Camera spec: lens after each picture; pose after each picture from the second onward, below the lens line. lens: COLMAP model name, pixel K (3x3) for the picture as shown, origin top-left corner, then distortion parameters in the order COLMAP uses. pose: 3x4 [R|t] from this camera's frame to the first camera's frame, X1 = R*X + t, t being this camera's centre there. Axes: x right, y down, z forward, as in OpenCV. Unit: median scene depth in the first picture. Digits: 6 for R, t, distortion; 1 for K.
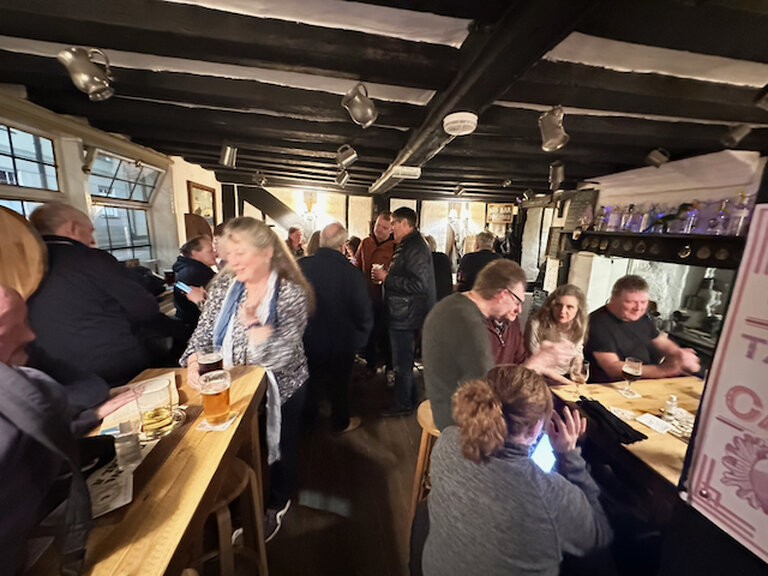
lens RADIAL K [[307.3, 0, 385.1], [0, 307.3, 290.2], [0, 0, 1]] dist [0.000233, -0.000221]
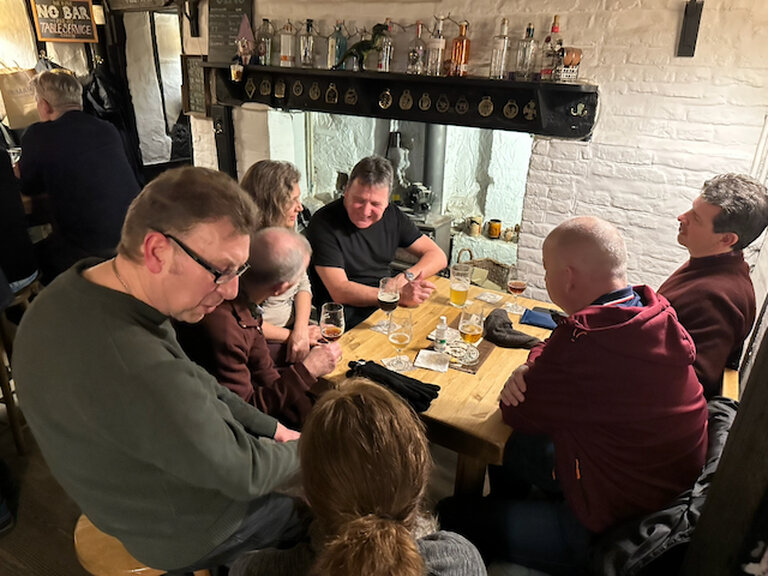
lens RADIAL K [[539.4, 0, 385.8], [0, 539.4, 305.7], [0, 0, 1]] dist [-0.002947, -0.004198]
pose [[0.642034, -0.312282, 0.700195, -0.018881], [0.132038, 0.944678, 0.300250, -0.037337], [-0.755221, -0.100319, 0.647748, 0.117088]]
